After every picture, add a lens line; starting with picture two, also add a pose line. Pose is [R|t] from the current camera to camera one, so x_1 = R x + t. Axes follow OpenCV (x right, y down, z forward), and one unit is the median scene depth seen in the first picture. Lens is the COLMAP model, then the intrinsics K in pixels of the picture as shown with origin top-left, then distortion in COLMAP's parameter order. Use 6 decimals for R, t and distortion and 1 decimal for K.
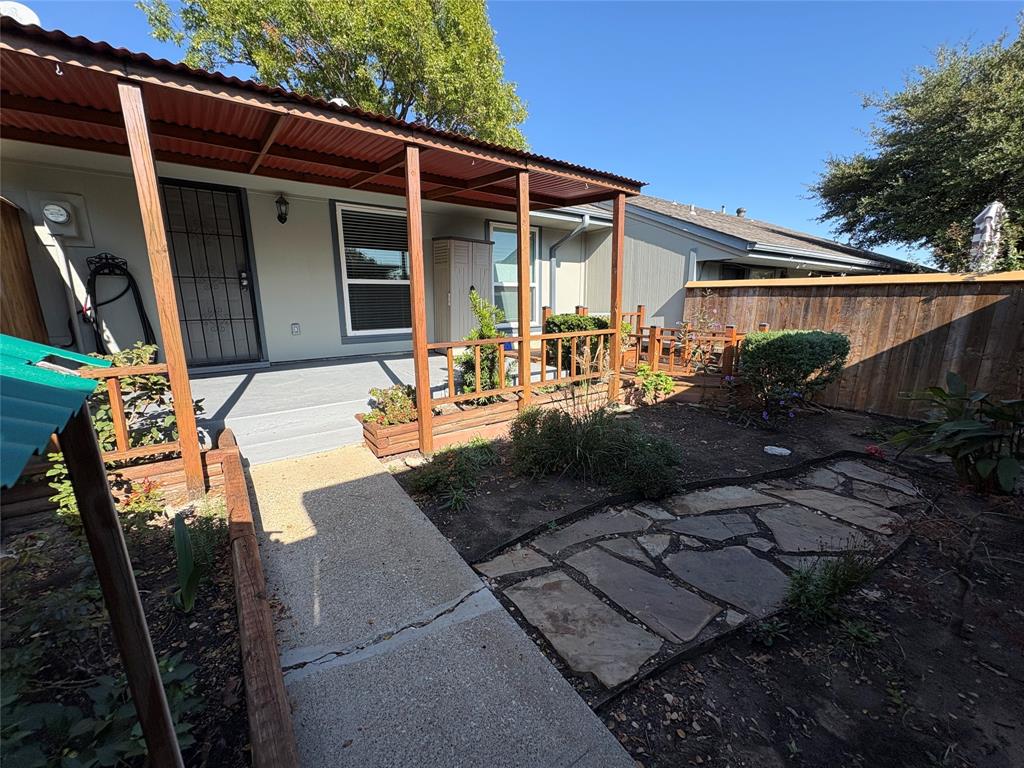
lens RADIAL K [[407.5, 0, 512.0], [0, 407.5, 384.0], [0, 0, 1]] dist [0.001189, -0.000119]
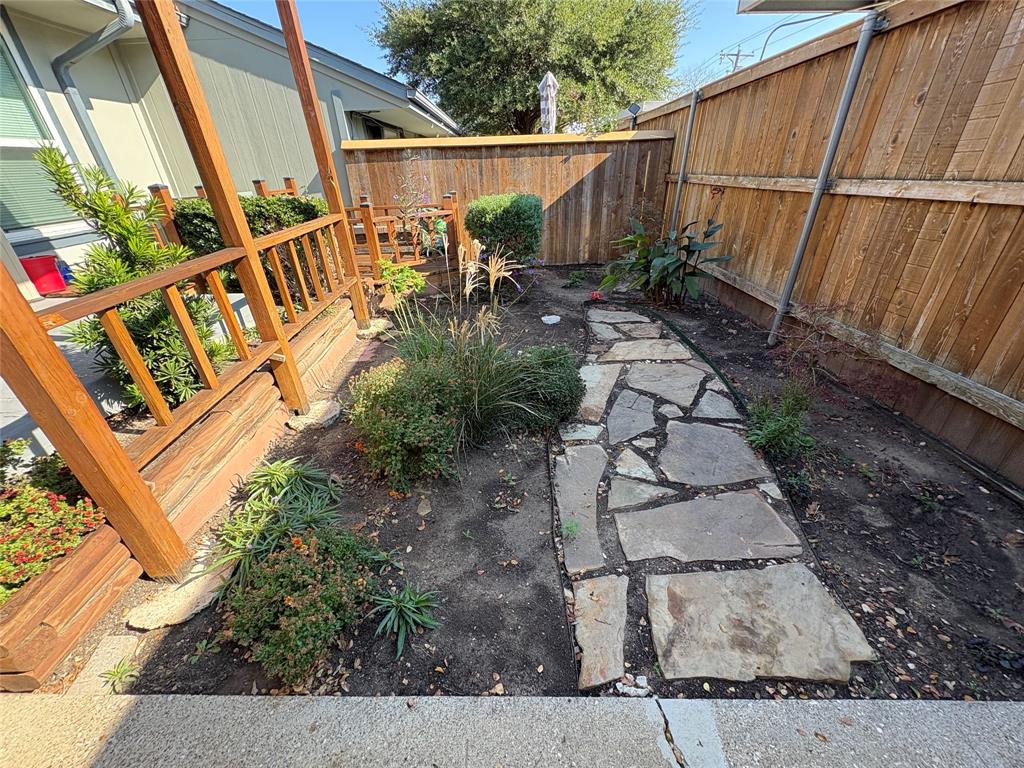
lens RADIAL K [[407.5, 0, 512.0], [0, 407.5, 384.0], [0, 0, 1]] dist [0.001189, -0.000119]
pose [[0.571071, -0.405970, 0.713489, -0.309089], [0.199687, 0.911746, 0.358949, -0.114122], [-0.796243, -0.062511, 0.601739, 0.643167]]
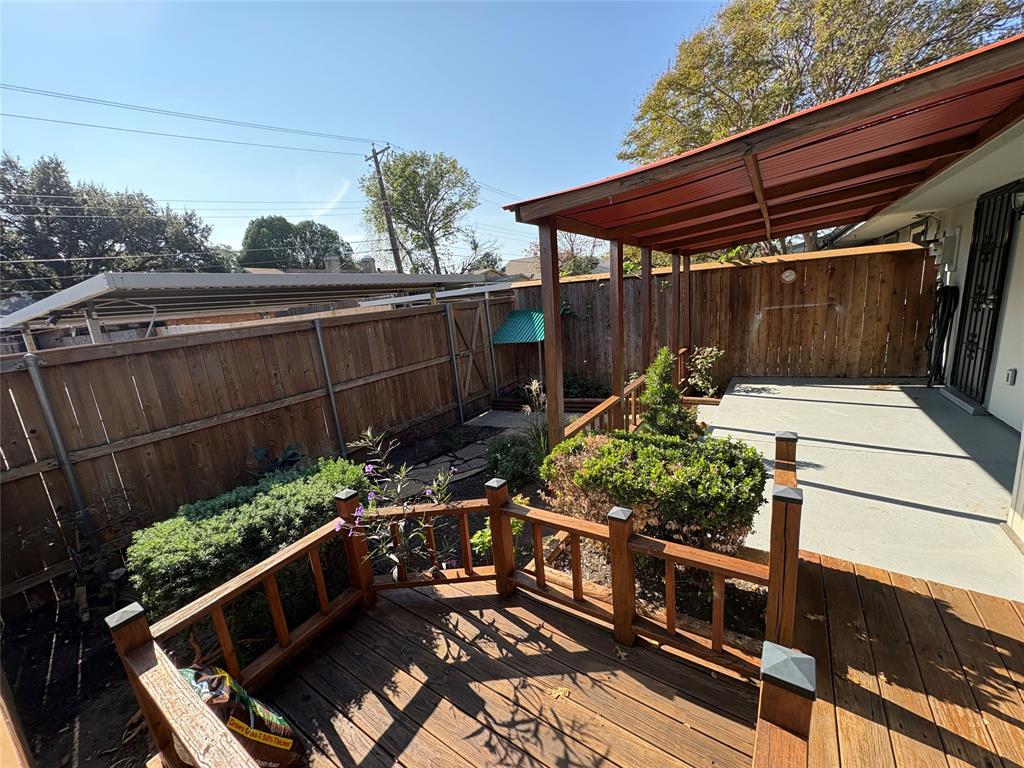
lens RADIAL K [[407.5, 0, 512.0], [0, 407.5, 384.0], [0, 0, 1]] dist [0.001189, -0.000119]
pose [[-0.932556, 0.154860, -0.326124, 0.923712], [0.016608, 0.920776, 0.389738, -0.832178], [0.360642, 0.358036, -0.861247, 2.690846]]
